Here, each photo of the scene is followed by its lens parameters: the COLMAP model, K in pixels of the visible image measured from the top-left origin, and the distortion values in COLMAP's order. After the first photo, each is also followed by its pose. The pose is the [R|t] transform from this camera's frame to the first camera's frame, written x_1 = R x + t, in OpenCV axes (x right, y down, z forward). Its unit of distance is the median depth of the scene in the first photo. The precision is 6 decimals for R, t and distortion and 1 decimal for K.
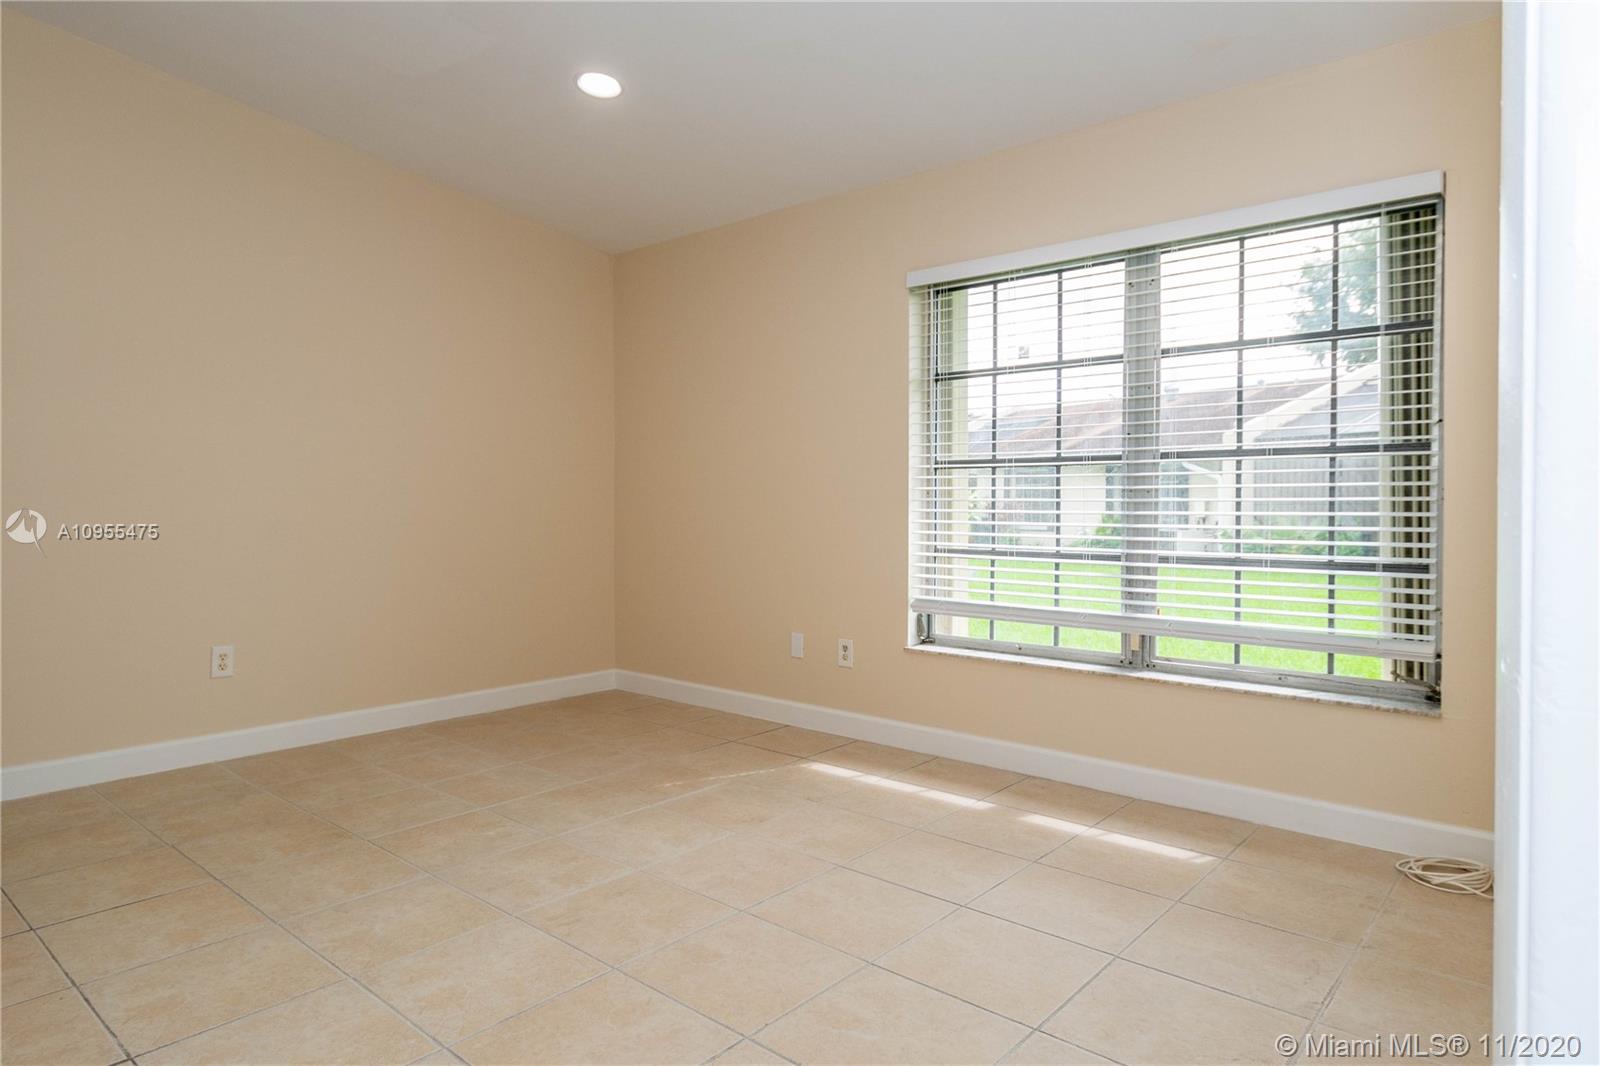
lens RADIAL K [[969.6, 0, 787.5], [0, 969.6, 510.1], [0, 0, 1]] dist [-0.004640, 0.001233]
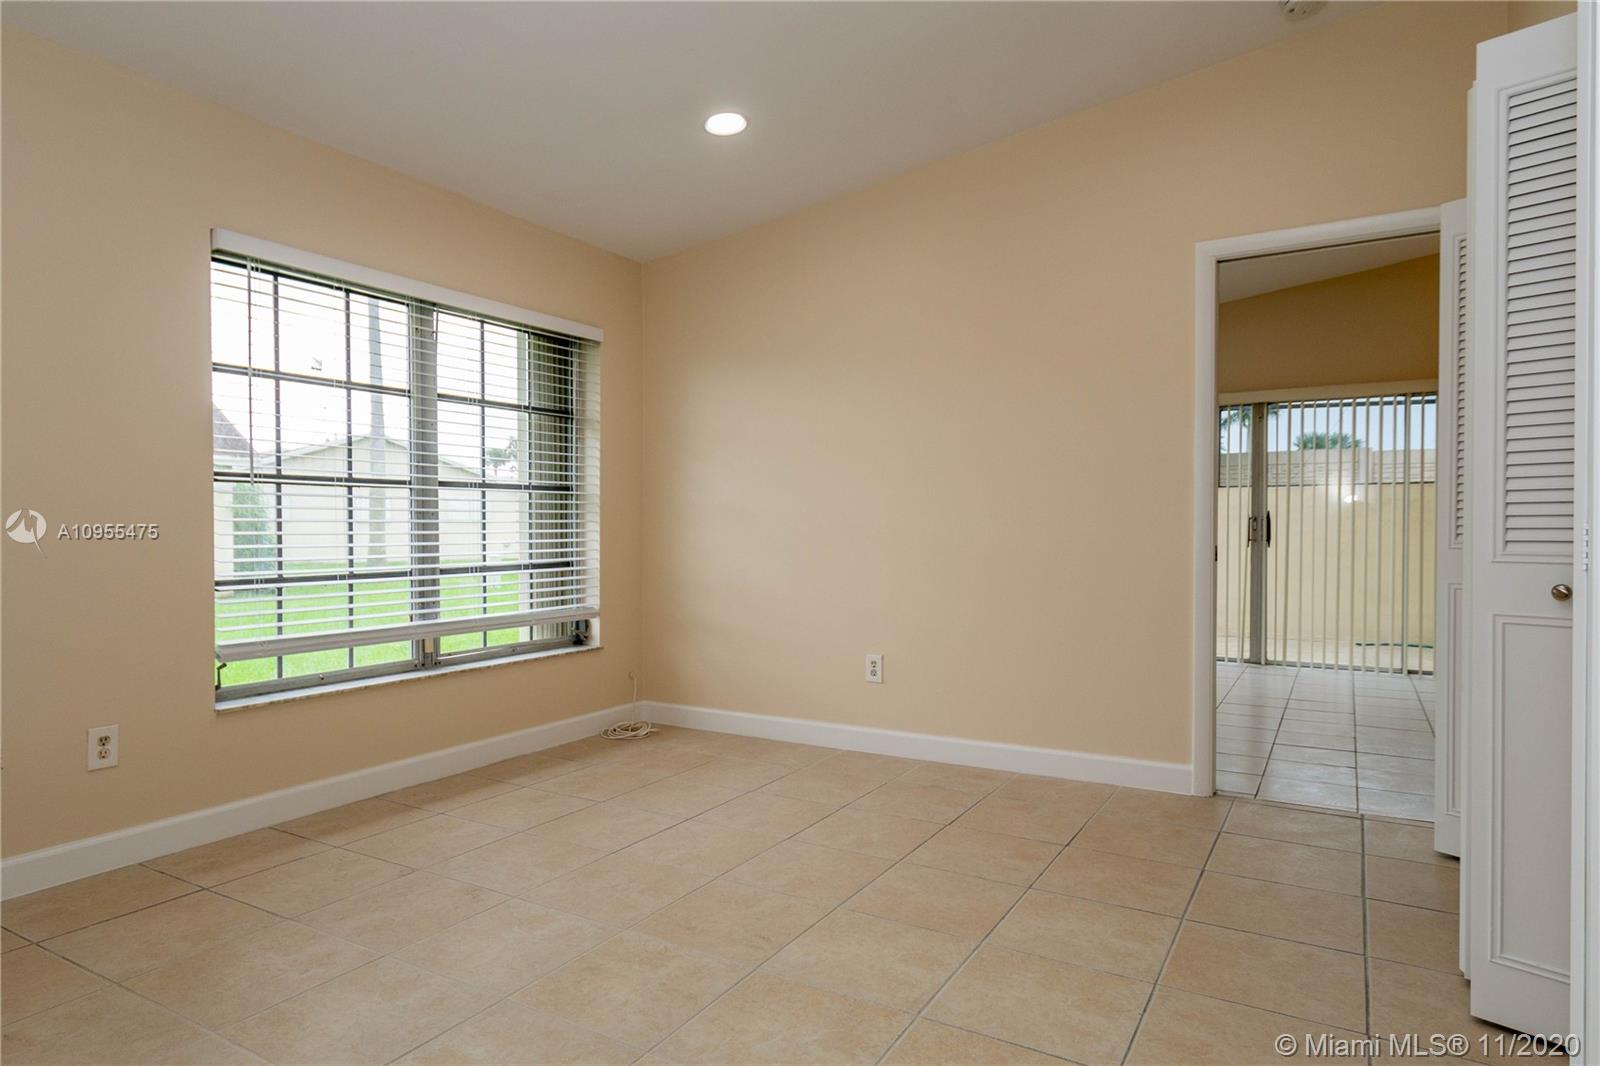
lens RADIAL K [[969.6, 0, 791.8], [0, 969.6, 536.6], [0, 0, 1]] dist [-0.004640, 0.001233]
pose [[-0.217866, -0.011907, 0.975906, -0.828344], [0.008344, 0.999866, 0.014062, -0.004536], [-0.975943, 0.011207, -0.217738, 0.809949]]
